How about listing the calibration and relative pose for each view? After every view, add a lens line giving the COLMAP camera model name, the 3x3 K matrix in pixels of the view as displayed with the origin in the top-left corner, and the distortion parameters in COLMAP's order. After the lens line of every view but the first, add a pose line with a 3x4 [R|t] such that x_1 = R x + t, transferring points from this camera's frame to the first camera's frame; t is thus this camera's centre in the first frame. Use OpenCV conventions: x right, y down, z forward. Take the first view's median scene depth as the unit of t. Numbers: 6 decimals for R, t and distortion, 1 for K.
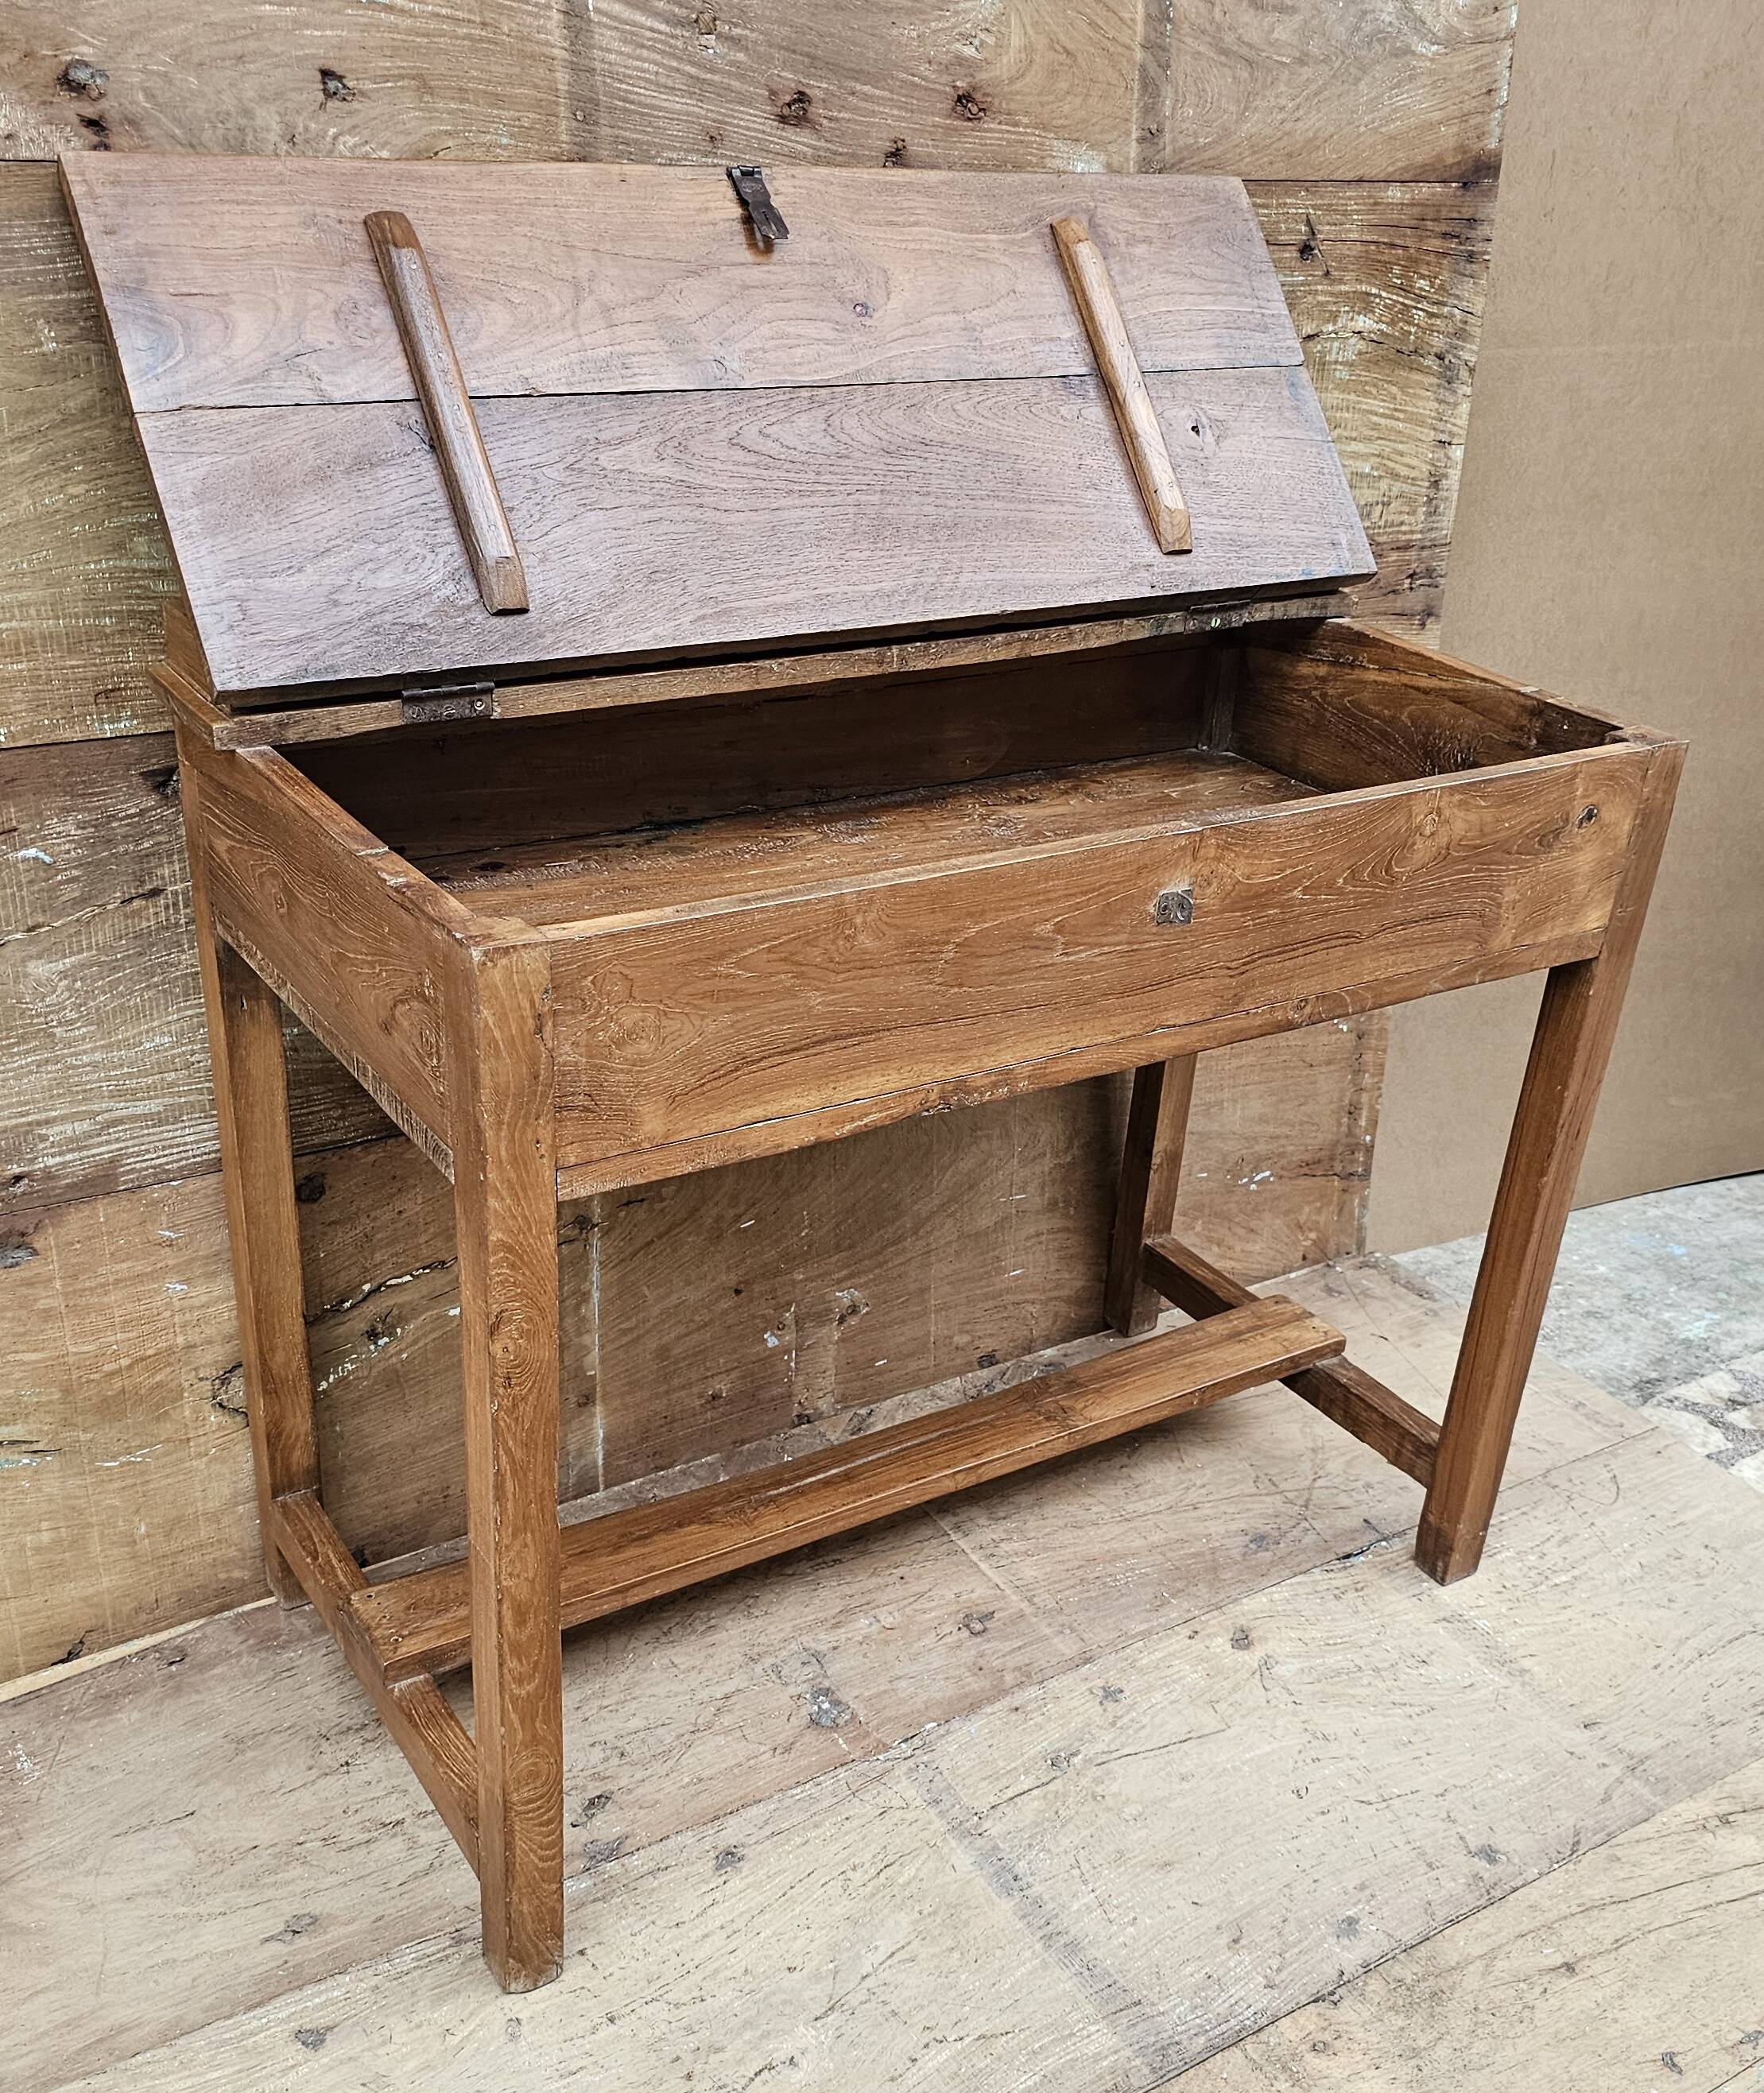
lens RADIAL K [[2093.1, 0, 875.9], [0, 2093.1, 1202.1], [0, 0, 1]] dist [0.086189, -0.142481]
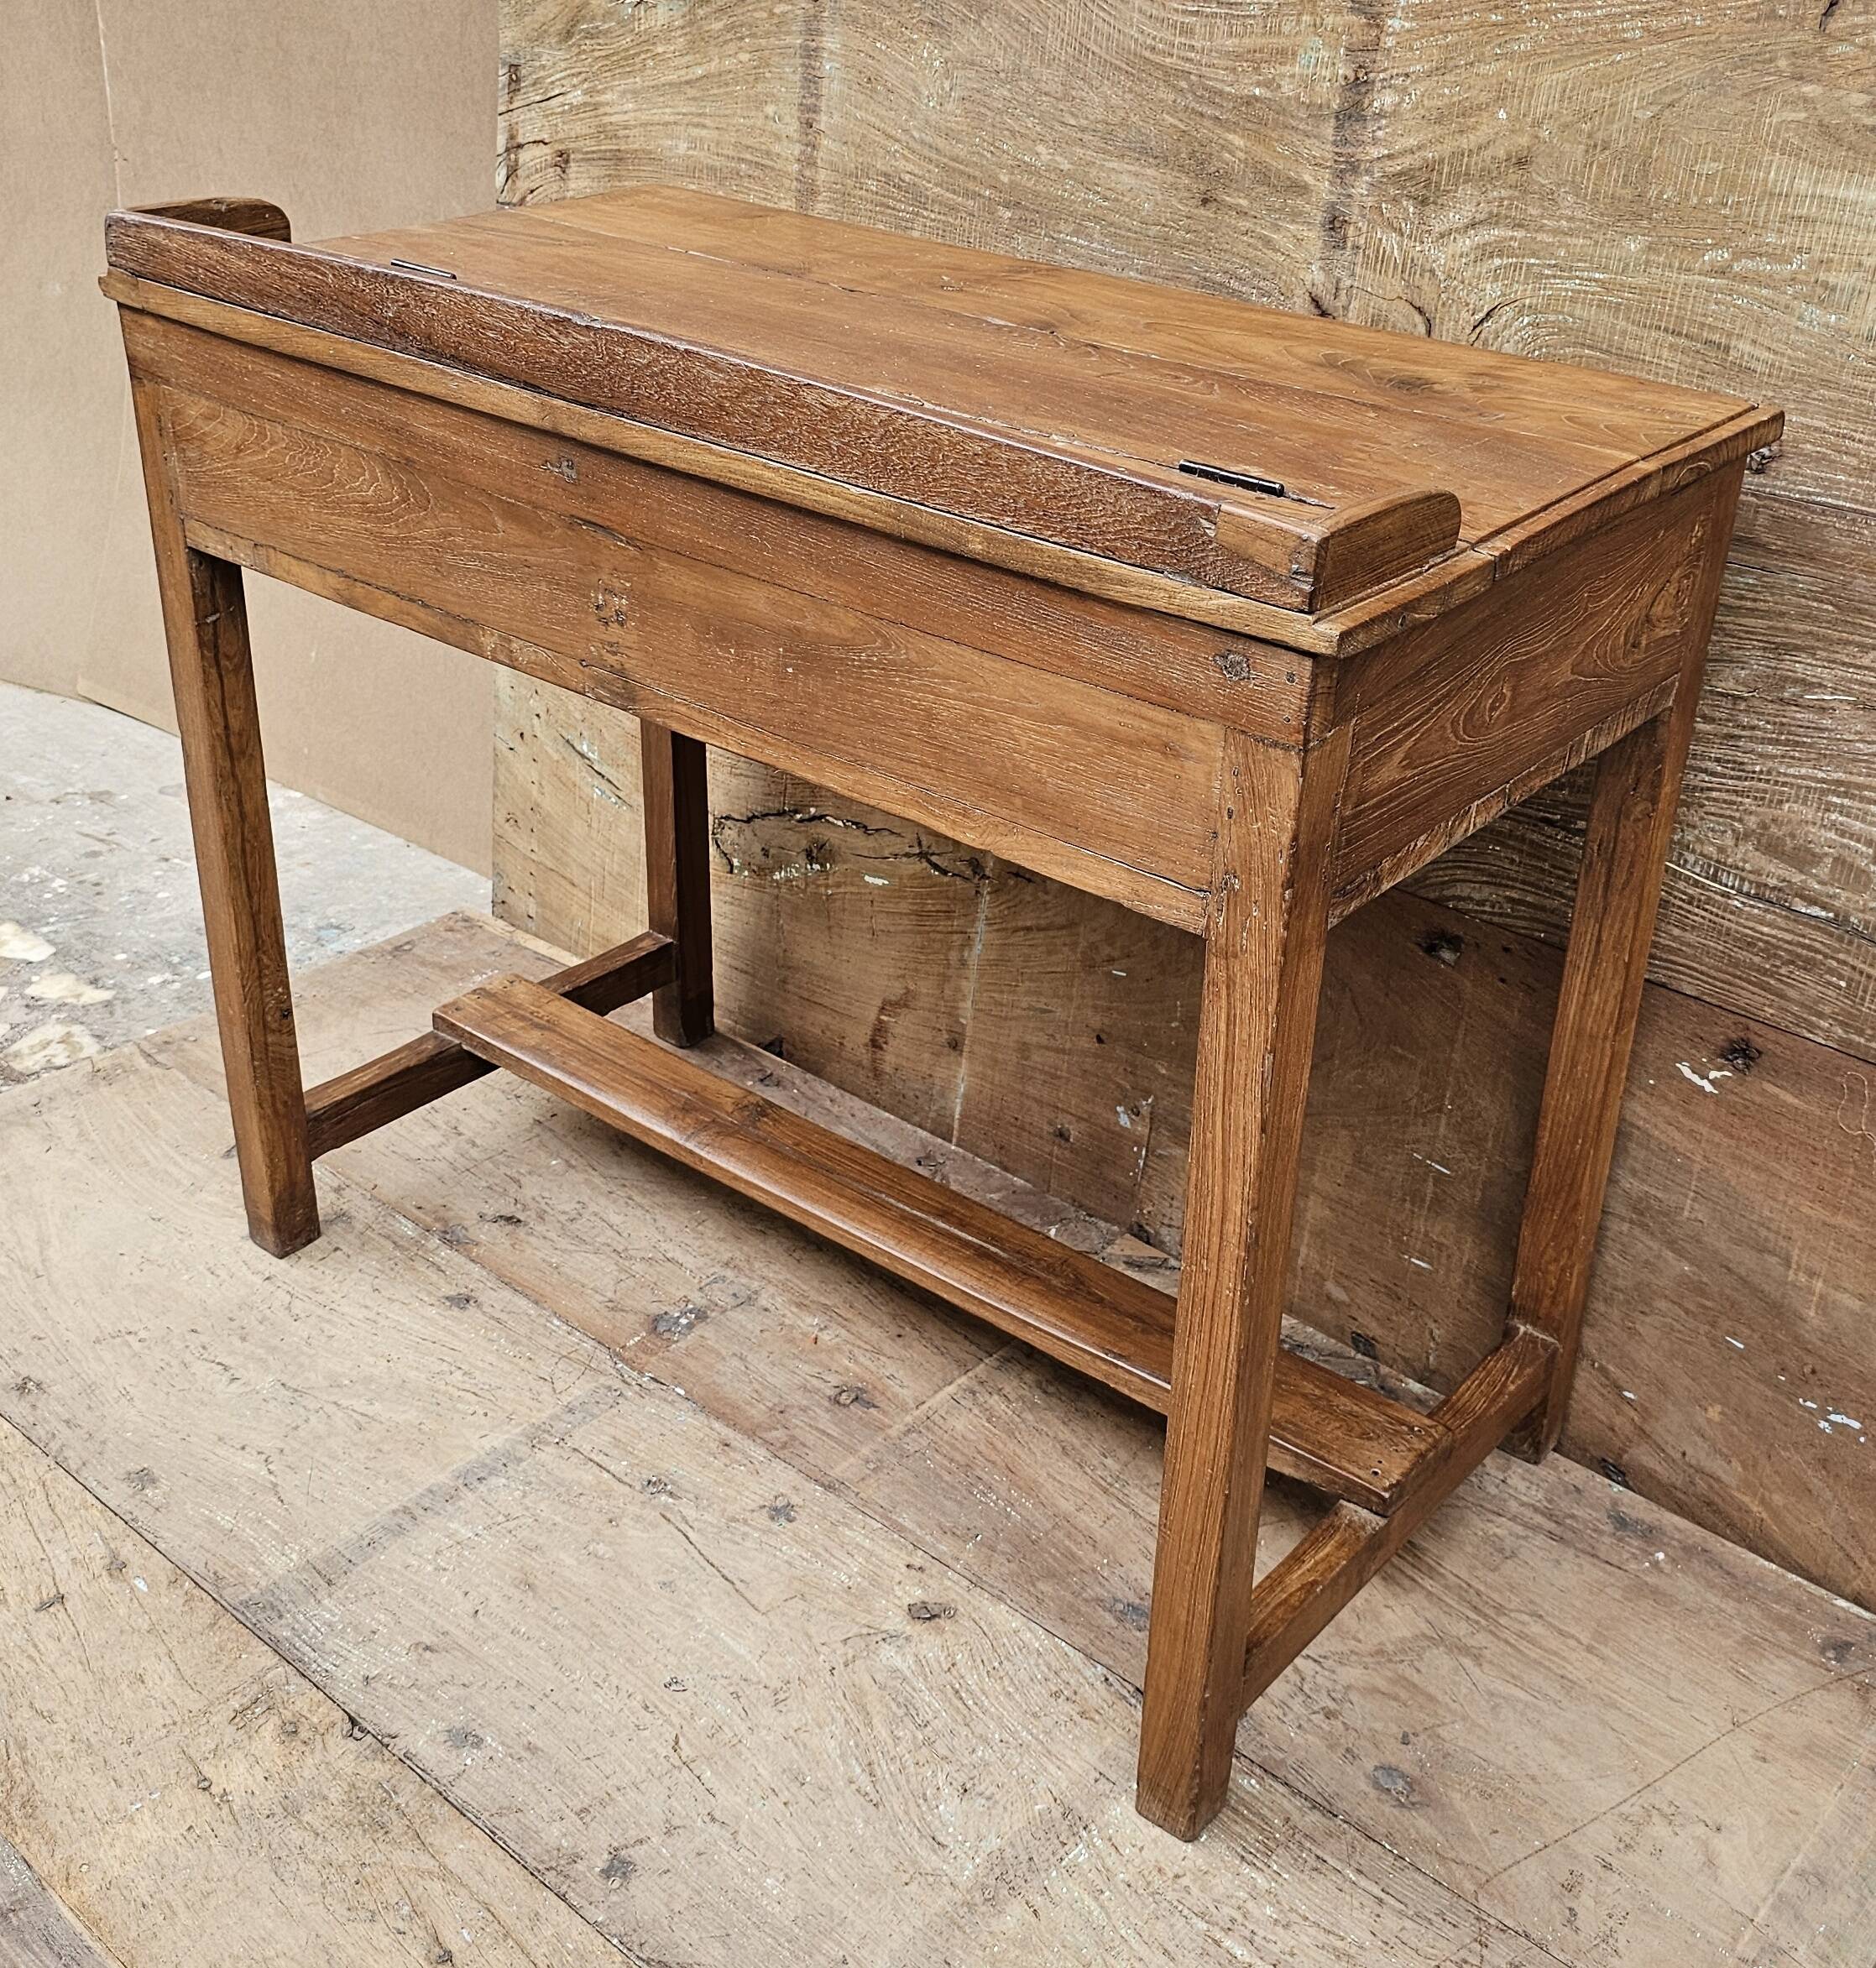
lens RADIAL K [[2231.2, 0, 1010.5], [0, 2231.2, 927.7], [0, 0, 1]] dist [0.094503, -0.158730]
pose [[0.302701, 0.398430, -0.865810, 0.865847], [-0.486637, 0.845699, 0.219039, -0.223920], [0.819486, 0.355032, 0.449884, 0.588648]]
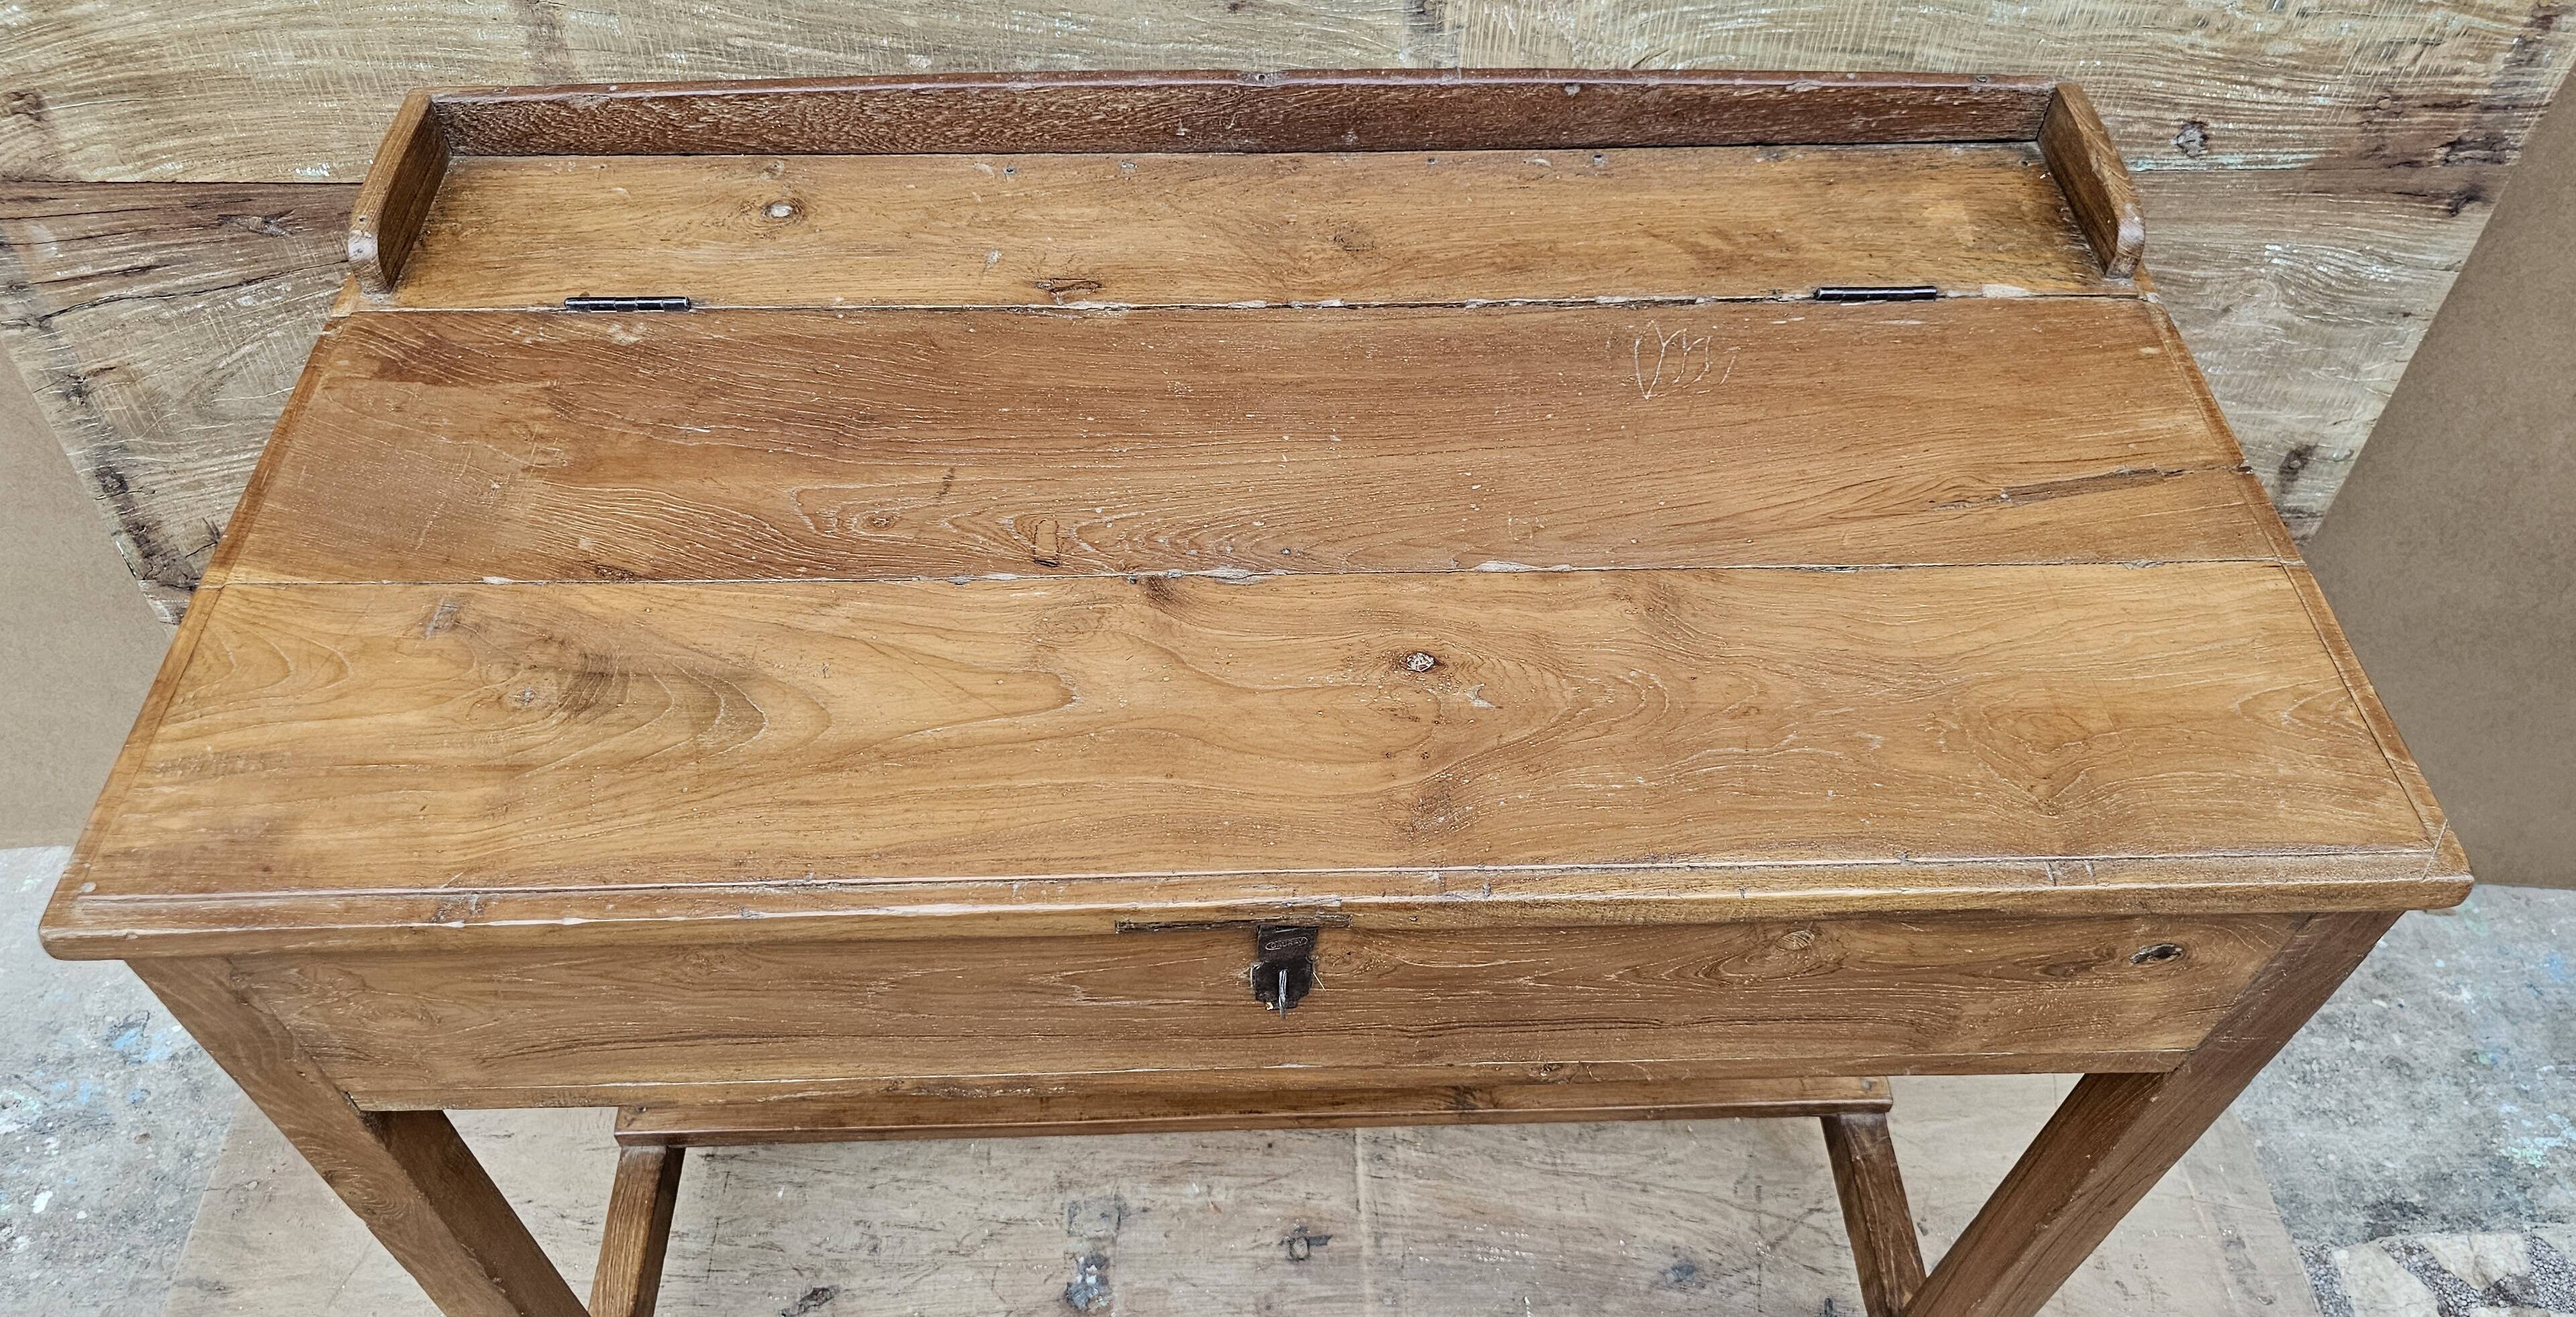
lens RADIAL K [[1797.4, 0, 1298.6], [0, 1797.4, 561.4], [0, 0, 1]] dist [0.044200, -0.045061]
pose [[0.862859, 0.350143, -0.364519, 0.242914], [-0.221577, 0.910230, 0.349835, -0.365581], [0.454288, -0.221090, 0.862984, 0.409671]]
